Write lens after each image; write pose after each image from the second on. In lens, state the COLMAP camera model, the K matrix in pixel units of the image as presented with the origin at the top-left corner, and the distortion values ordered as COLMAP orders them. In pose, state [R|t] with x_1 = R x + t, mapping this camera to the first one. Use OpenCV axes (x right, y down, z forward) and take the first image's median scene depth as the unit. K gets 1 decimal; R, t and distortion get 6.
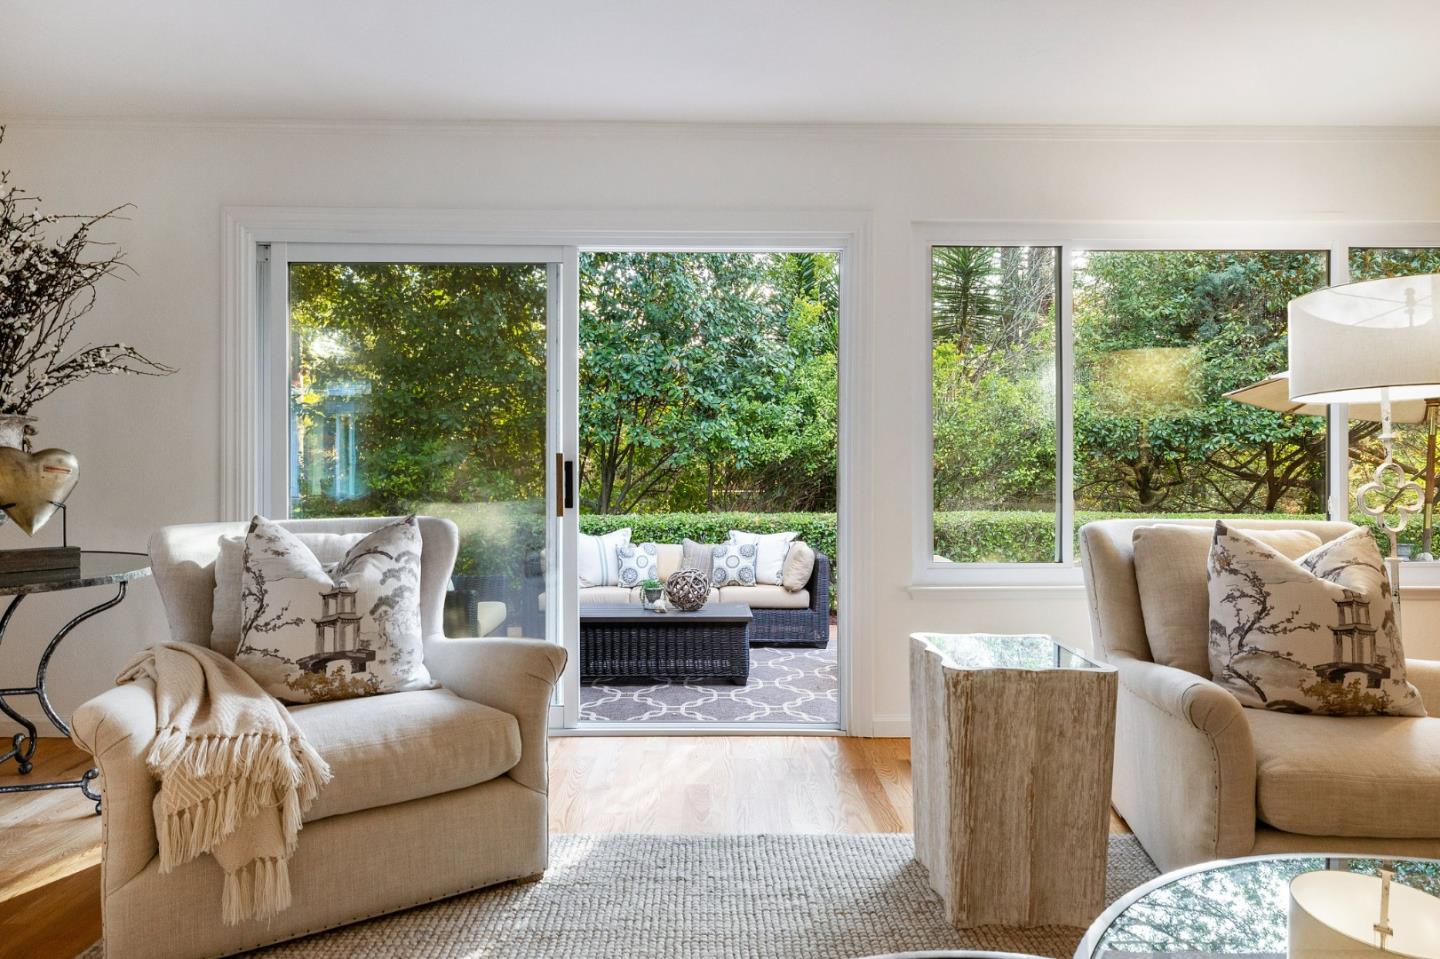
lens RADIAL K [[857.4, 0, 725.3], [0, 857.4, 470.1], [0, 0, 1]] dist [0.026420, 0.000567]
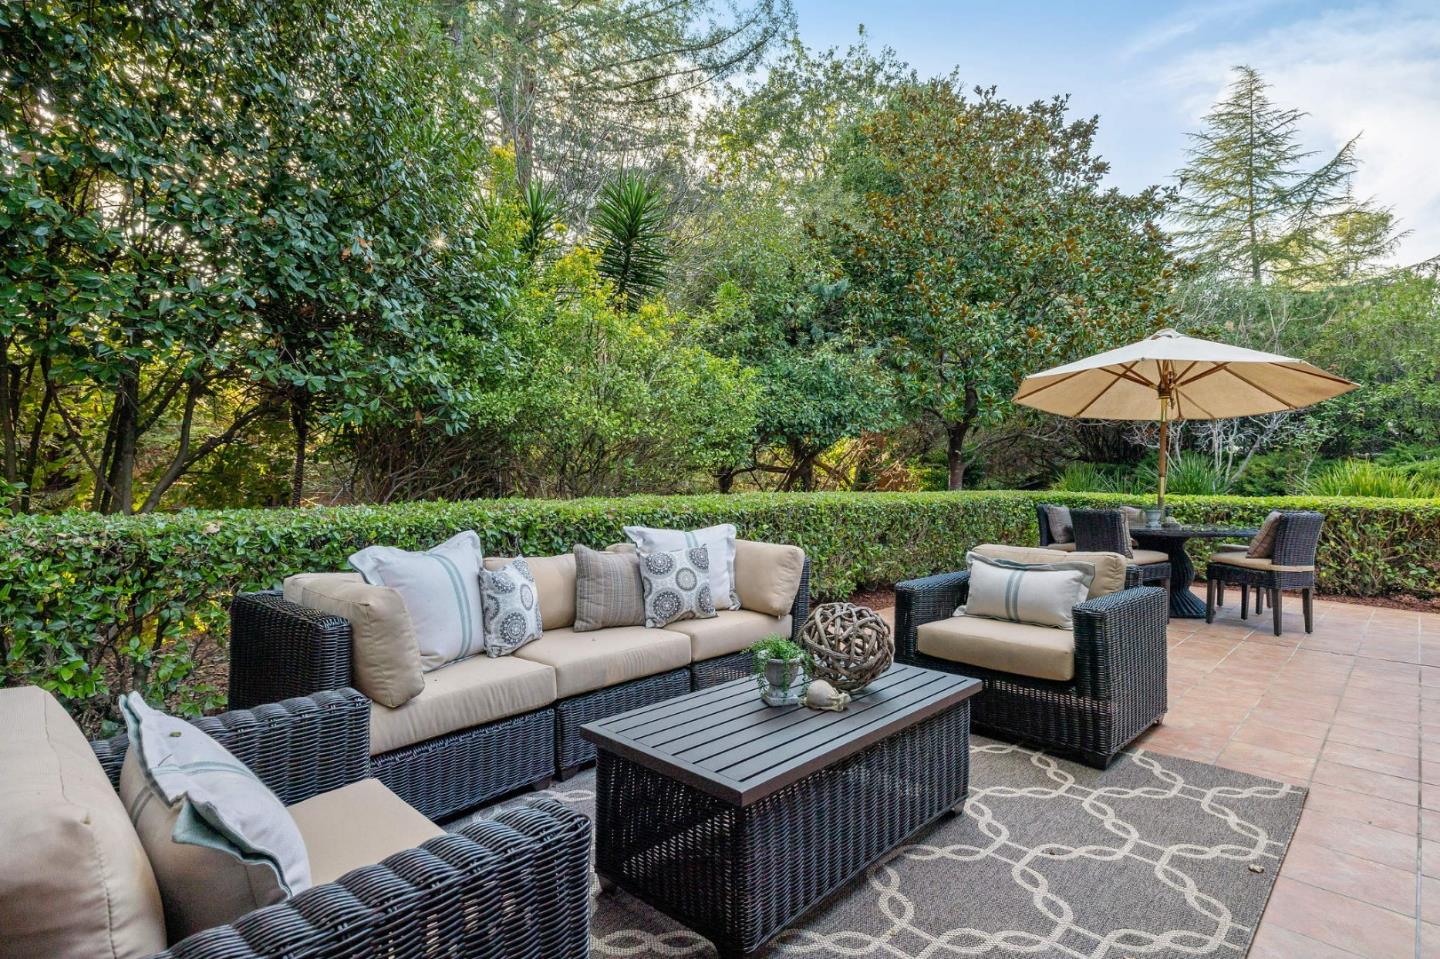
lens RADIAL K [[730.6, 0, 714.6], [0, 730.6, 479.4], [0, 0, 1]] dist [-0.014386, -0.005332]
pose [[0.710566, 0.002646, 0.703626, -0.301217], [-0.008434, 0.999953, 0.004757, 0.036634], [-0.703580, -0.009314, 0.710555, 0.607214]]
